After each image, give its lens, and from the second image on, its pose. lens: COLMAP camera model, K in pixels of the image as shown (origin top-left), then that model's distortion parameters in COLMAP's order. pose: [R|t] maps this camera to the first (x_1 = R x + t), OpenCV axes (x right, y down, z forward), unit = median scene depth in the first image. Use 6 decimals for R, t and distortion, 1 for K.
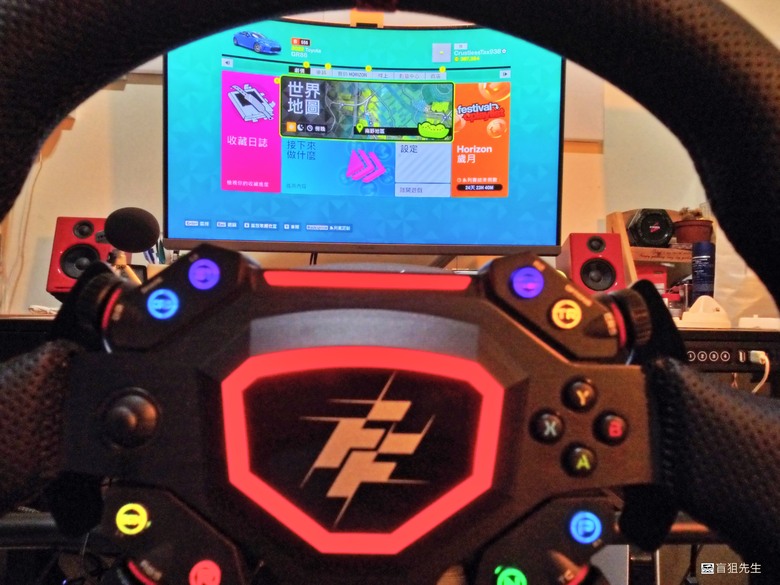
lens RADIAL K [[563.6, 0, 390.0], [0, 563.6, 292.5], [0, 0, 1]] dist [-0.009325, 0.006702]
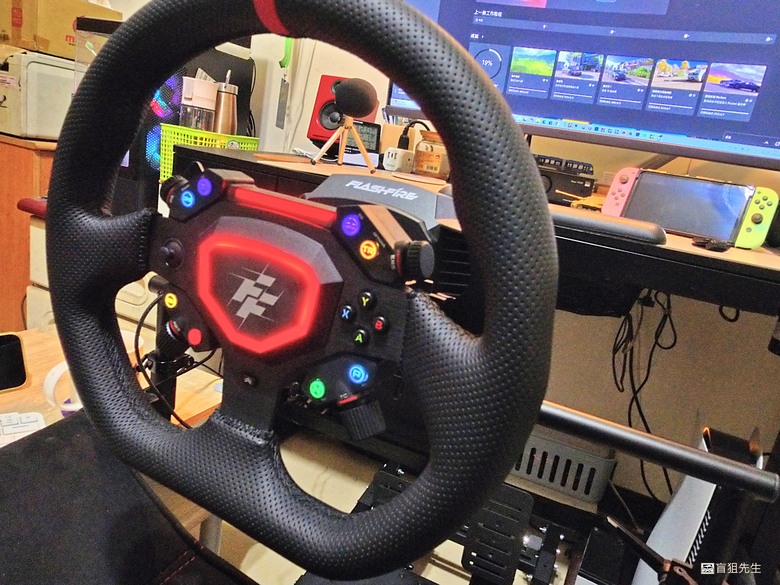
lens RADIAL K [[563.6, 0, 390.0], [0, 563.6, 292.5], [0, 0, 1]] dist [-0.009325, 0.006702]
pose [[0.868108, 0.249448, -0.429143, 1.091049], [-0.134213, 0.950310, 0.280889, -0.306755], [0.477886, -0.186245, 0.858451, -0.370530]]
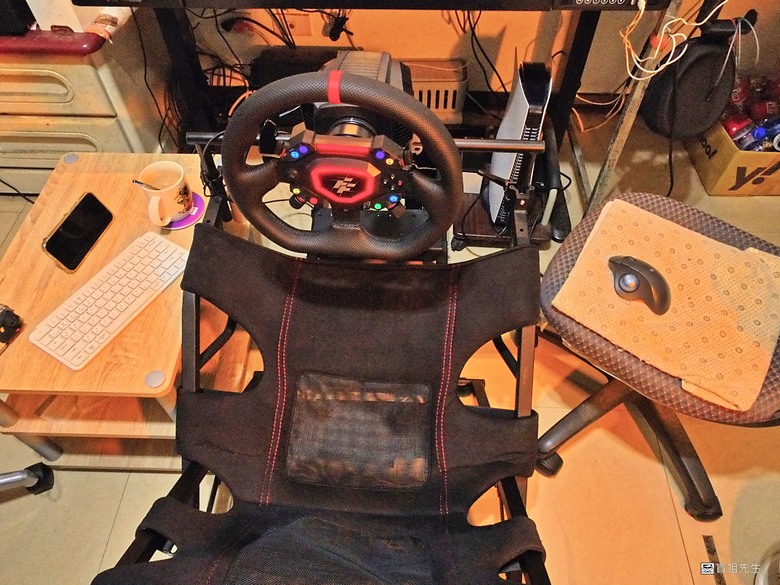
lens RADIAL K [[563.6, 0, 390.0], [0, 563.6, 292.5], [0, 0, 1]] dist [-0.009325, 0.006702]
pose [[0.993832, 0.079665, -0.077151, 0.722852], [0.019199, 0.561581, 0.827199, -2.901052], [0.109225, -0.823578, 0.556588, -2.150391]]
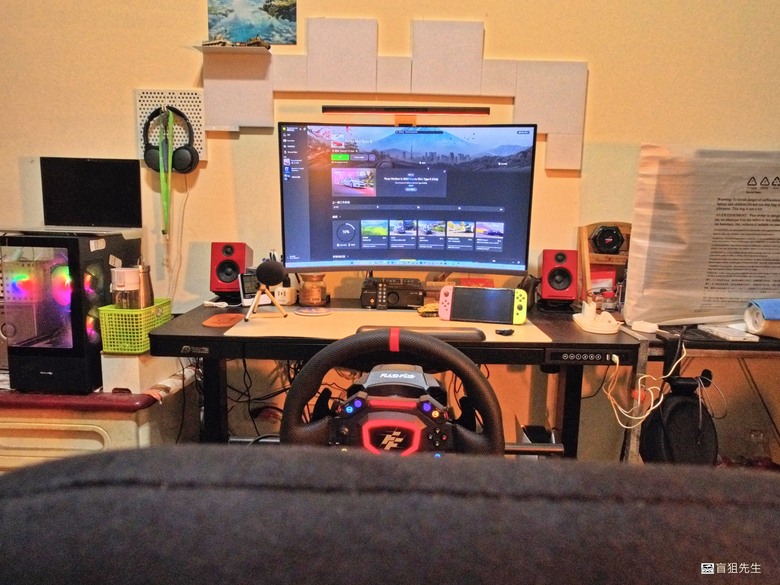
lens RADIAL K [[563.6, 0, 390.0], [0, 563.6, 292.5], [0, 0, 1]] dist [-0.009325, 0.006702]
pose [[0.996153, 0.016576, -0.086049, 0.327358], [-0.000432, 0.982864, 0.184332, -1.816261], [0.087629, -0.183585, 0.979090, -3.423513]]
